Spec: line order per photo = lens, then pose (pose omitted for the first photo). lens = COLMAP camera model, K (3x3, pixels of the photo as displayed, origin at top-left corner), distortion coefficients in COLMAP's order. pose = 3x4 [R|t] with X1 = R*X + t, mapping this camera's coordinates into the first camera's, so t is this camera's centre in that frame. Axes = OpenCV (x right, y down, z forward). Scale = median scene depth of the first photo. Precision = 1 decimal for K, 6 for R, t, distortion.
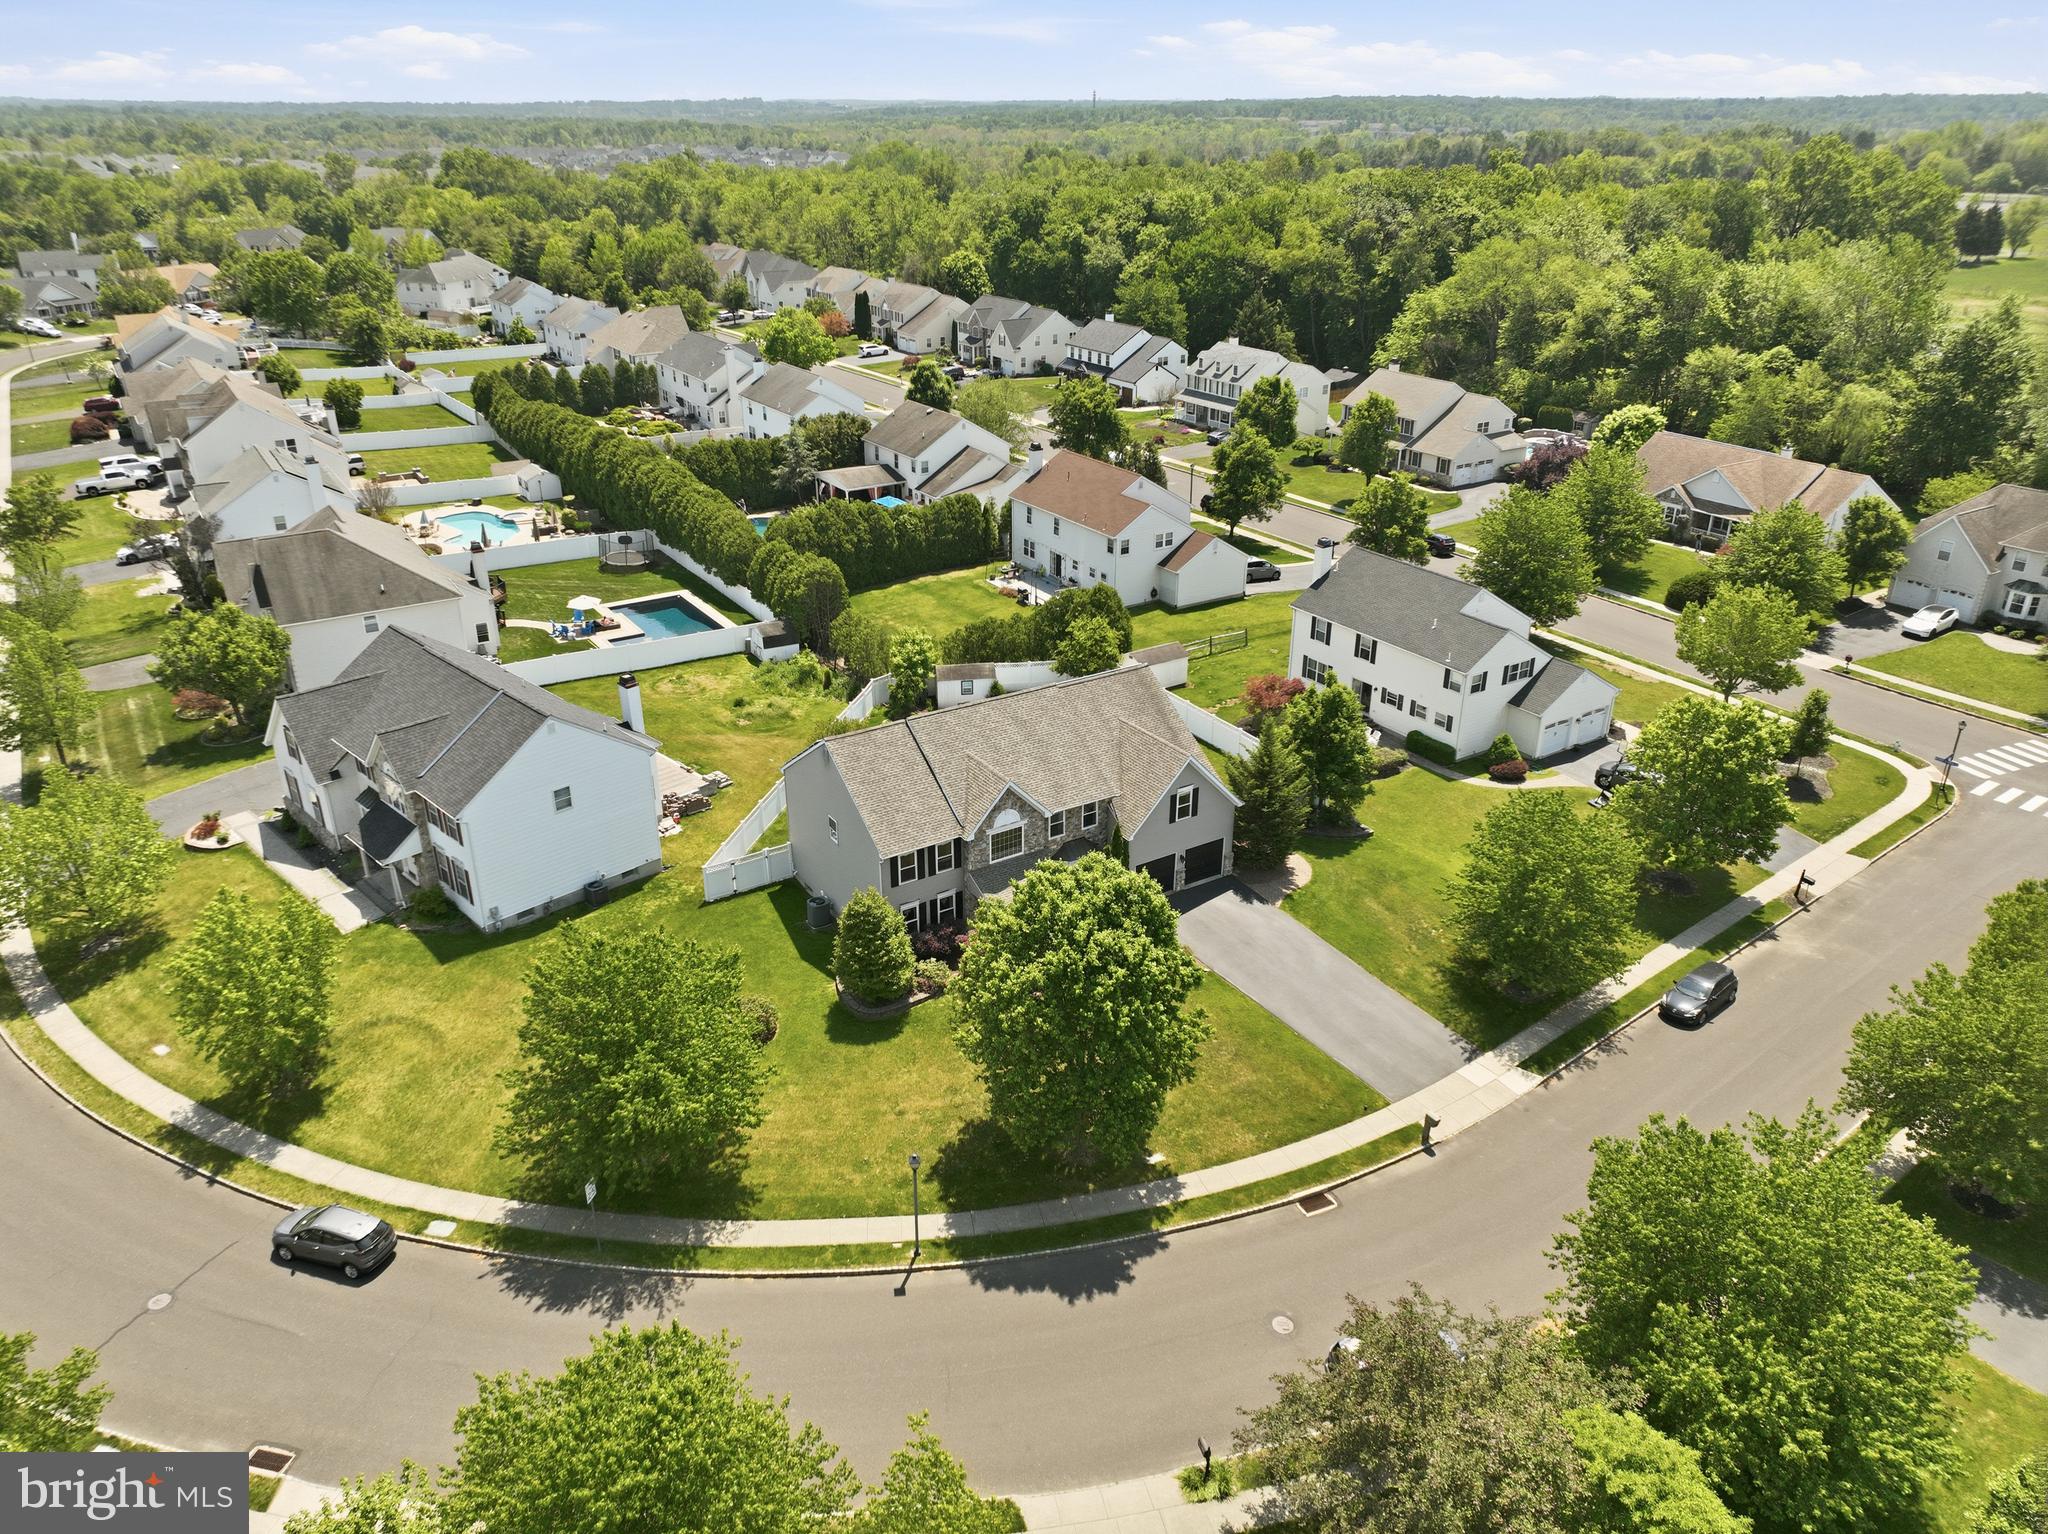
lens RADIAL K [[1436.7, 0, 1024.0], [0, 1436.7, 767.0], [0, 0, 1]] dist [-0.003726, 0.022972]
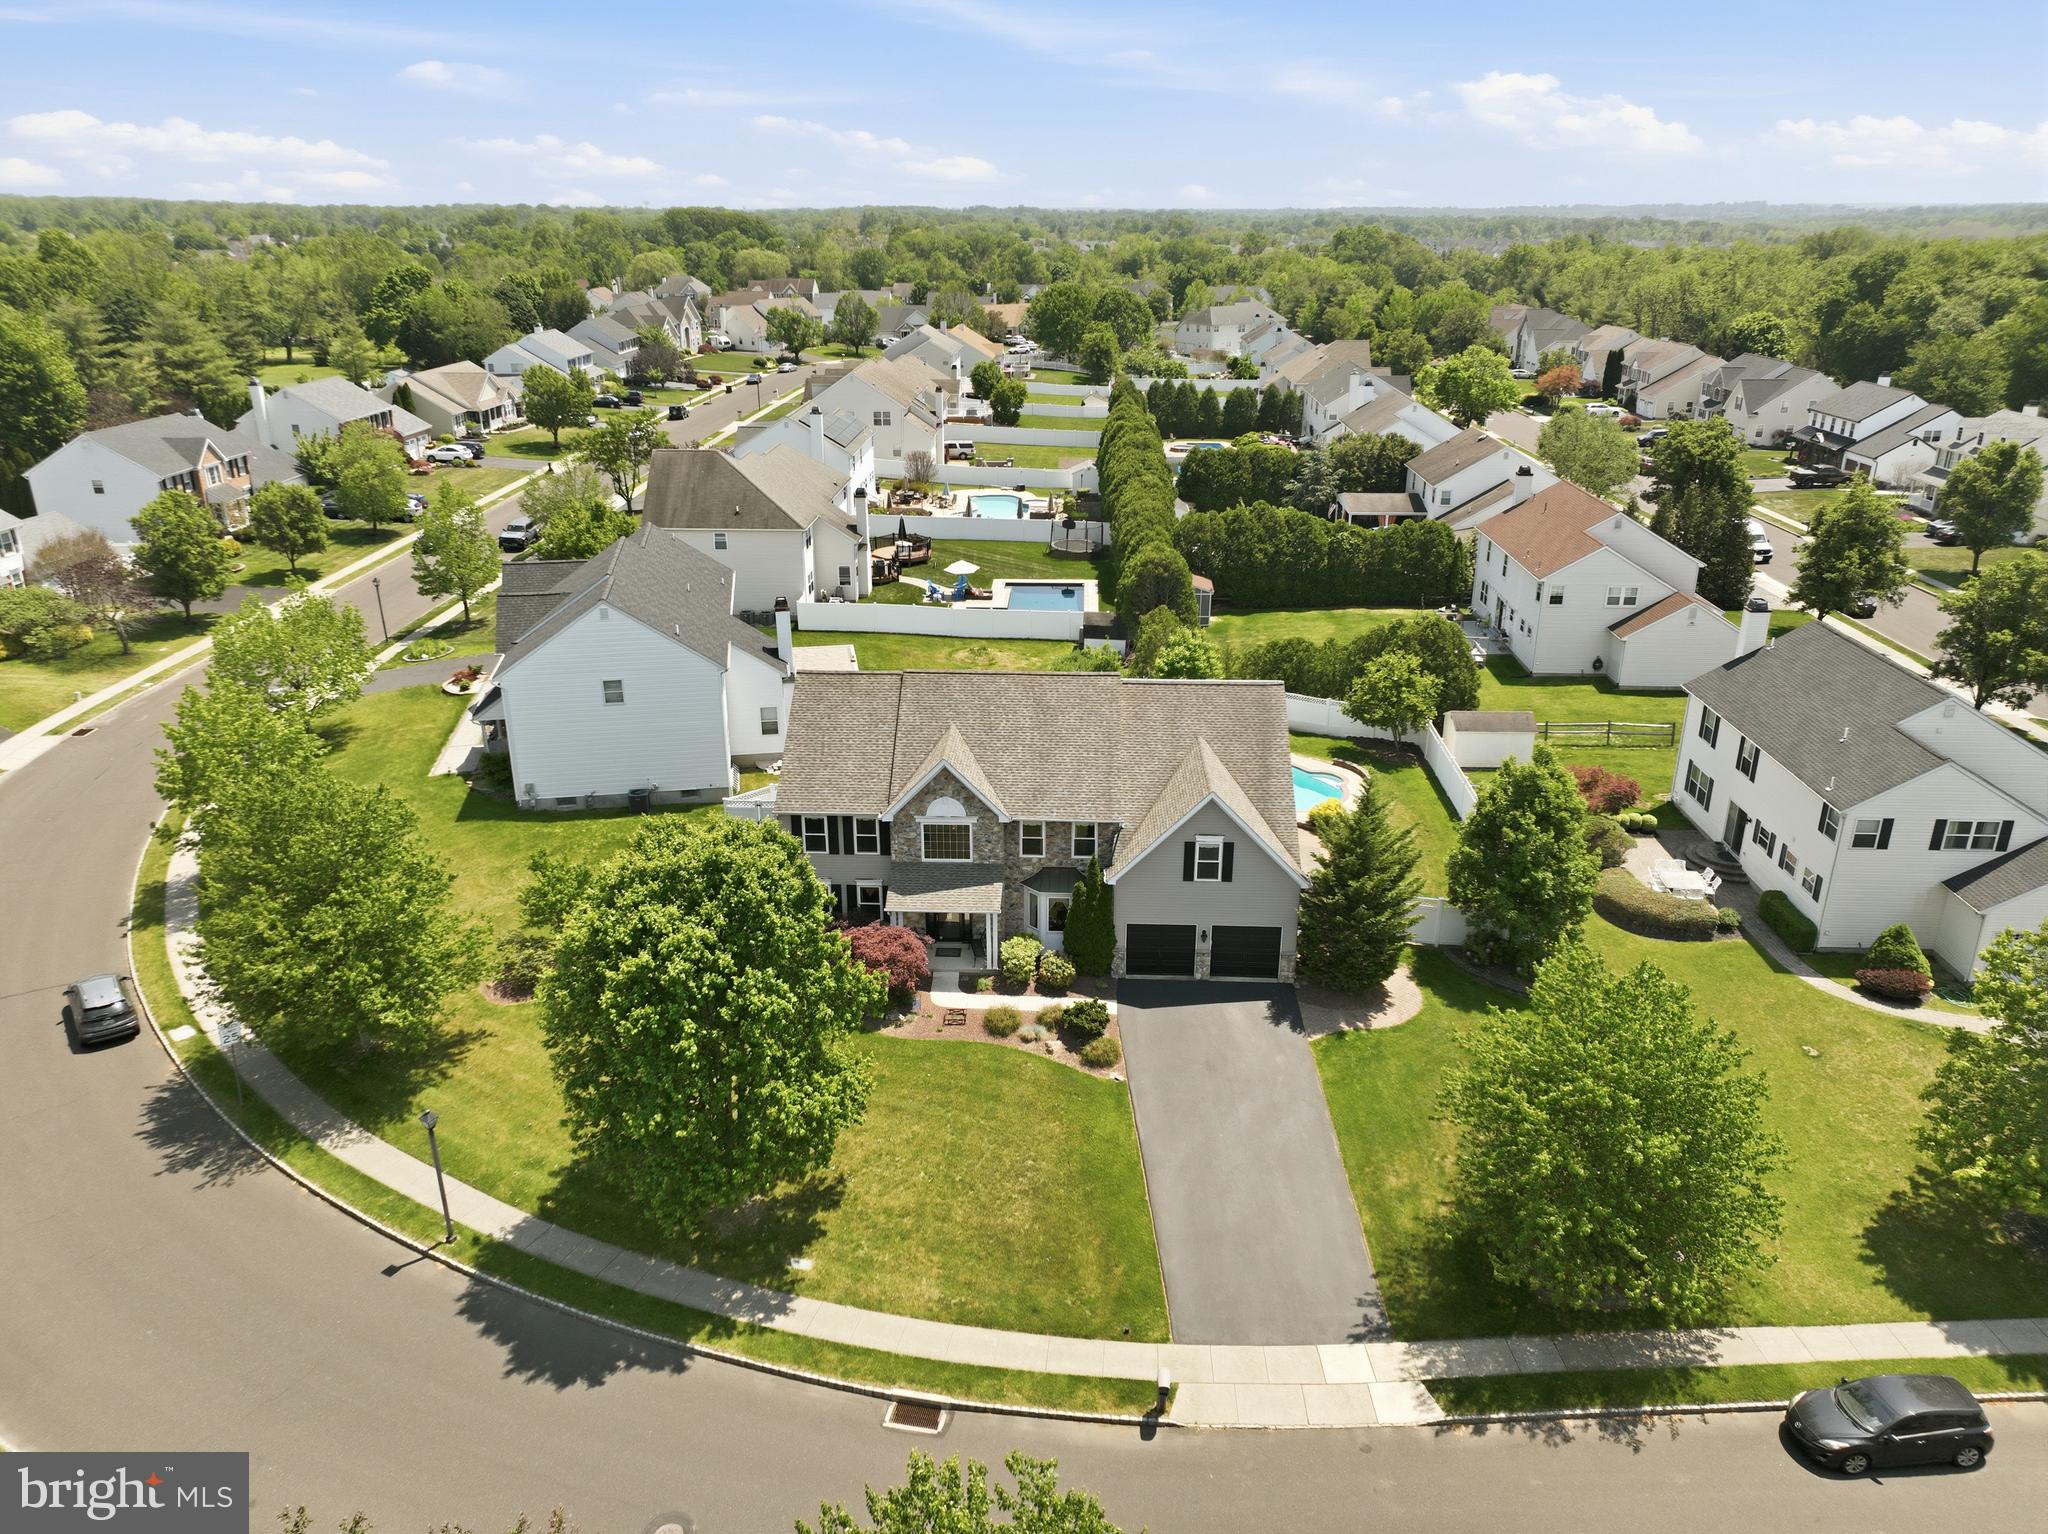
lens RADIAL K [[1436.7, 0, 1024.0], [0, 1436.7, 767.0], [0, 0, 1]] dist [-0.003726, 0.022972]
pose [[0.816395, 0.208410, -0.538576, 0.330910], [-0.241792, 0.970287, 0.008949, -0.002973], [0.524439, 0.122917, 0.842529, 0.264212]]
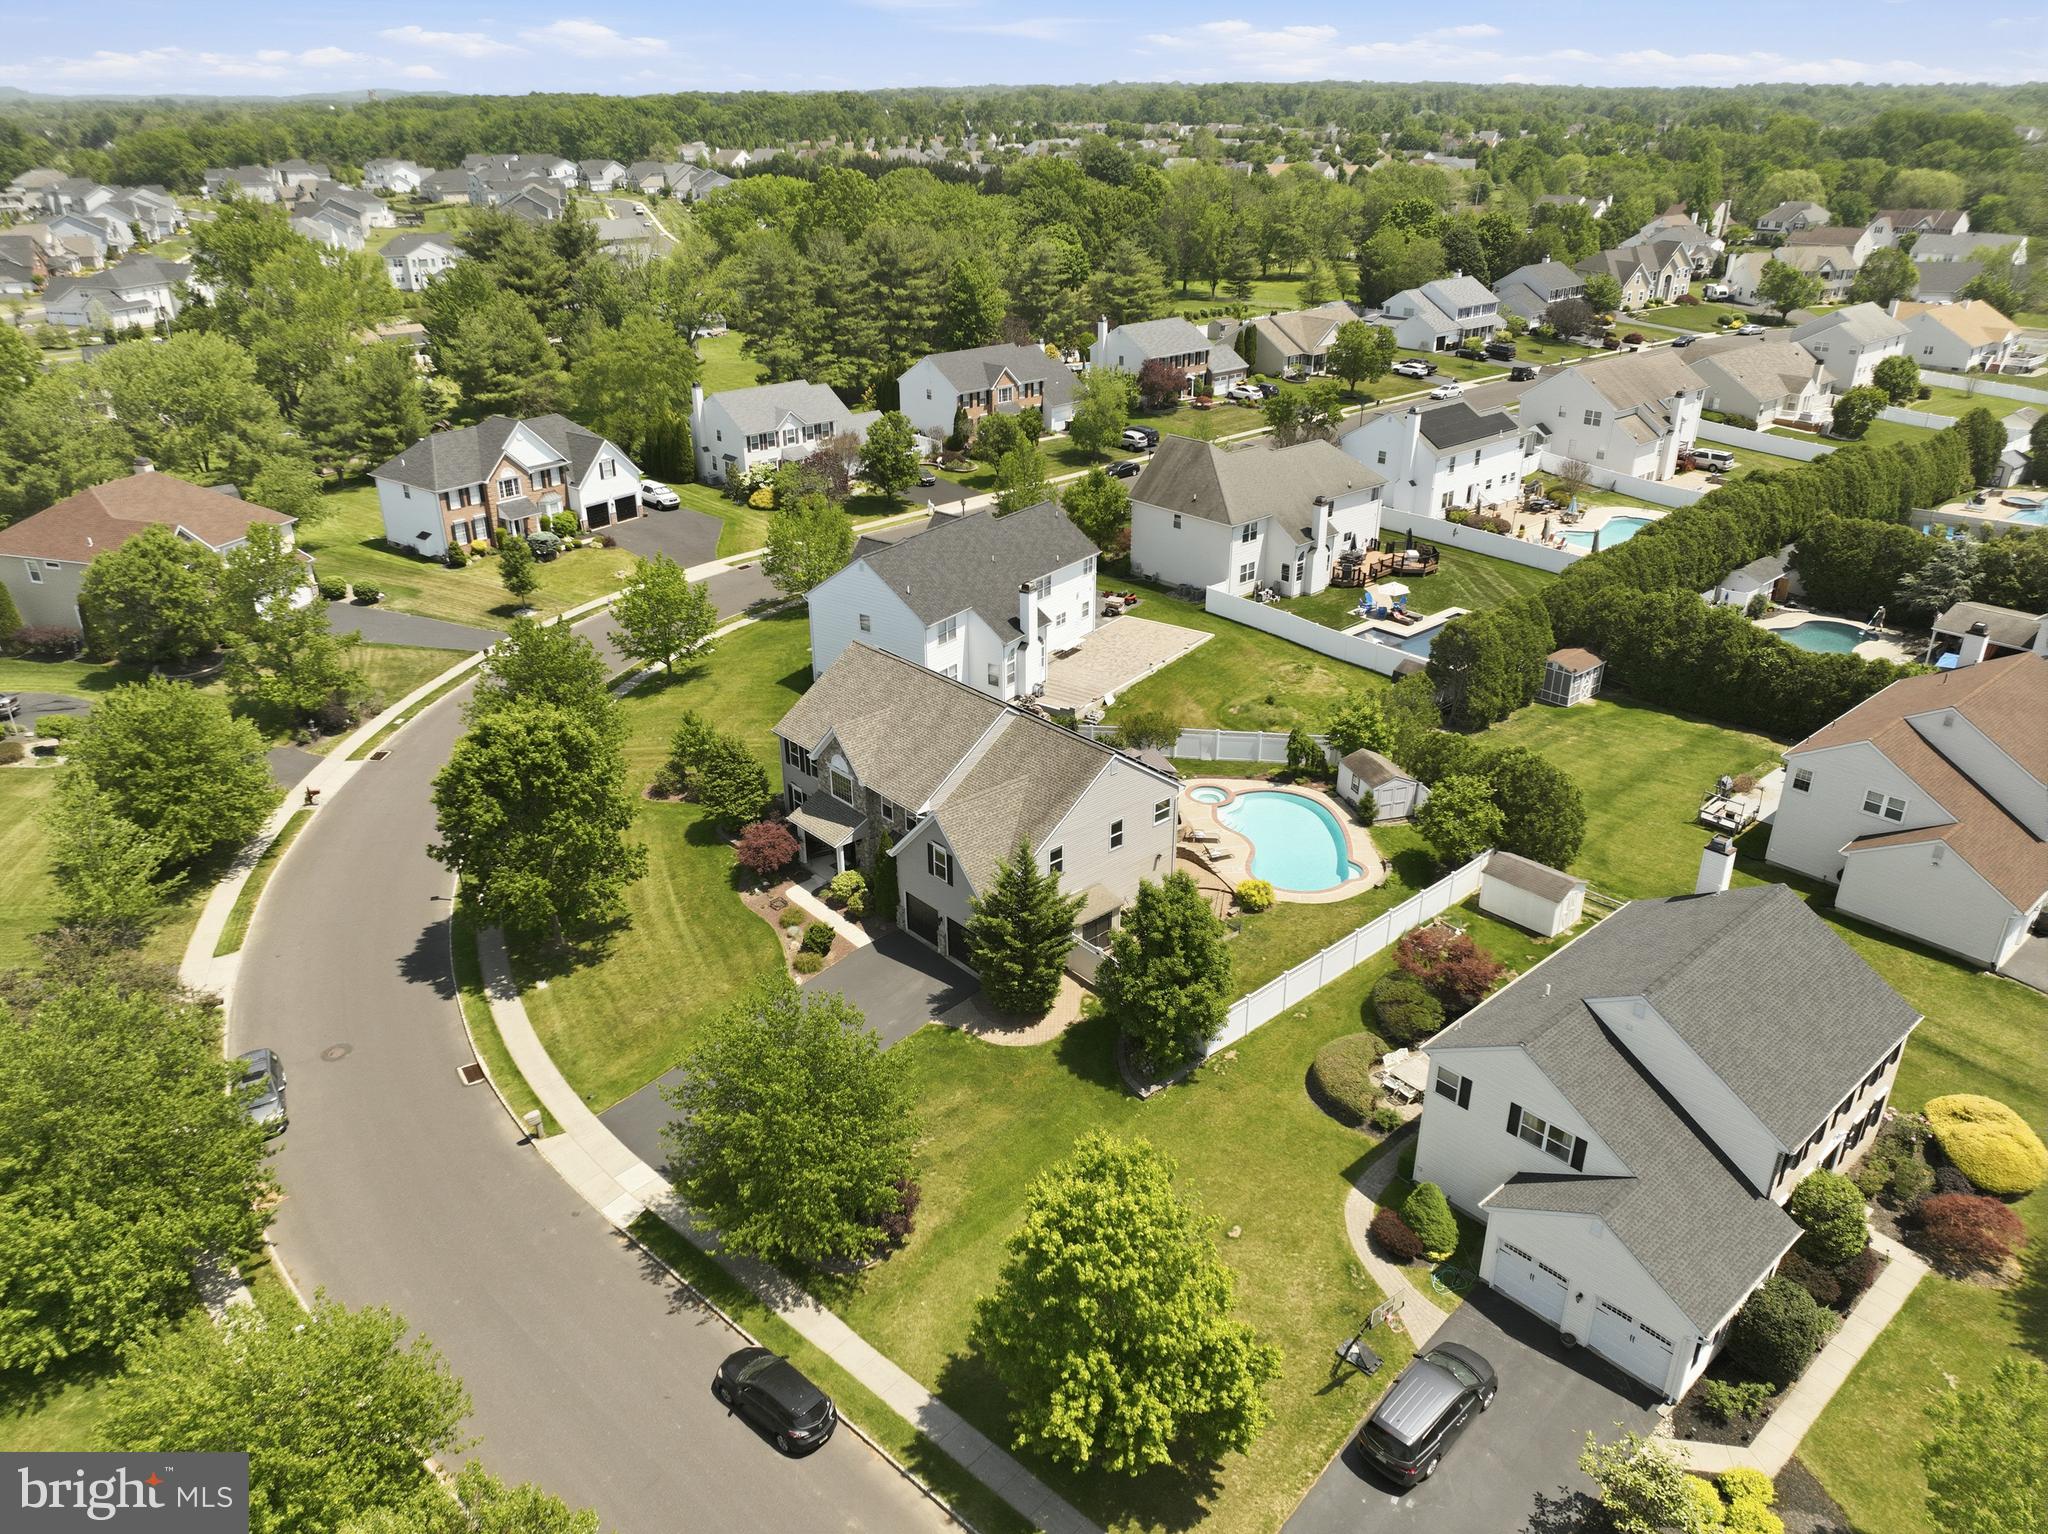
lens RADIAL K [[1436.7, 0, 1024.0], [0, 1436.7, 767.0], [0, 0, 1]] dist [-0.003726, 0.022972]
pose [[0.155587, 0.420239, -0.893976, 0.726071], [-0.410862, 0.850532, 0.328311, -0.277796], [0.898324, 0.316220, 0.304992, 0.593966]]
